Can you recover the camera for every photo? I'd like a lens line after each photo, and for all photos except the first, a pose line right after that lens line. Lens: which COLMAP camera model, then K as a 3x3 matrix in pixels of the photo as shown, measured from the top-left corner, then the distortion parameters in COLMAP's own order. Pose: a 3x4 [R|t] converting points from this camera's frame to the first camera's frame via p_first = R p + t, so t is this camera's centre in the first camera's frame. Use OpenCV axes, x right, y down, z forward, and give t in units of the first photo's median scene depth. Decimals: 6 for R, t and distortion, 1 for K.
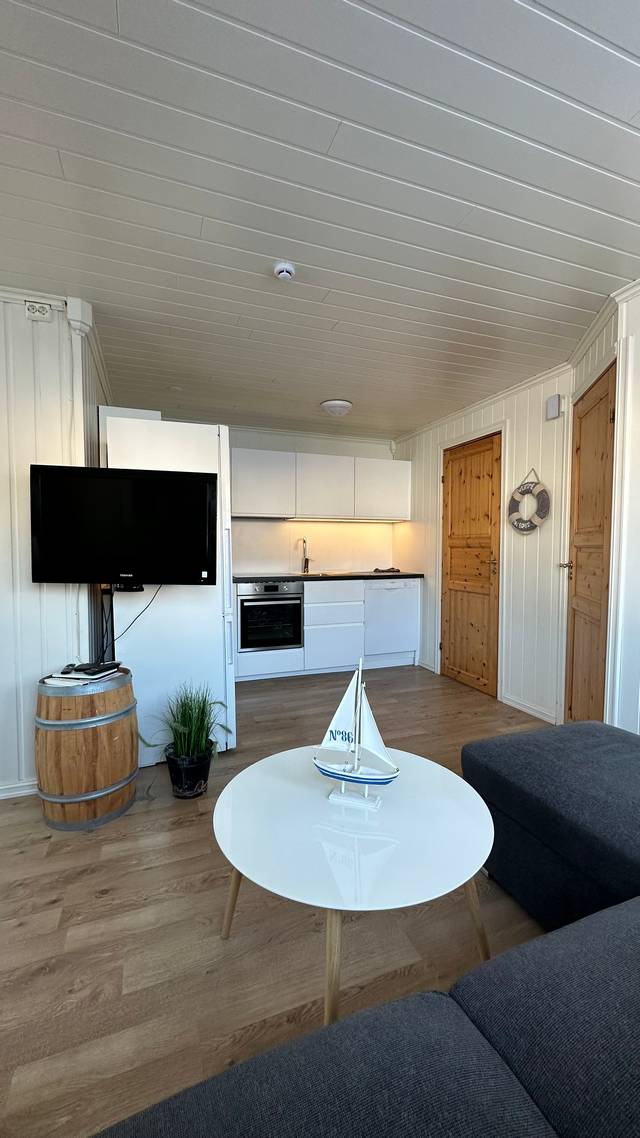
lens RADIAL K [[453.5, 0, 321.8], [0, 453.5, 566.3], [0, 0, 1]] dist [0.000896, 0.000094]
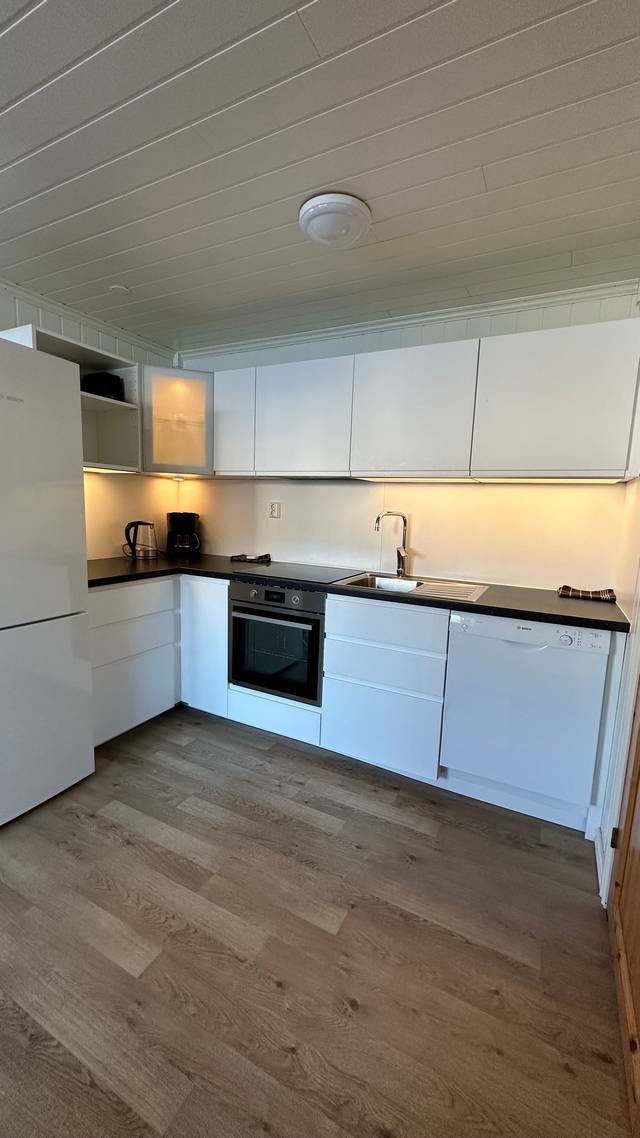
lens RADIAL K [[453.5, 0, 318.1], [0, 453.5, 571.4], [0, 0, 1]] dist [0.000896, 0.000094]
pose [[0.663861, 0.116717, -0.738691, 0.343854], [-0.065036, 0.993014, 0.098454, -0.044110], [0.745022, -0.017318, 0.666815, 0.605466]]
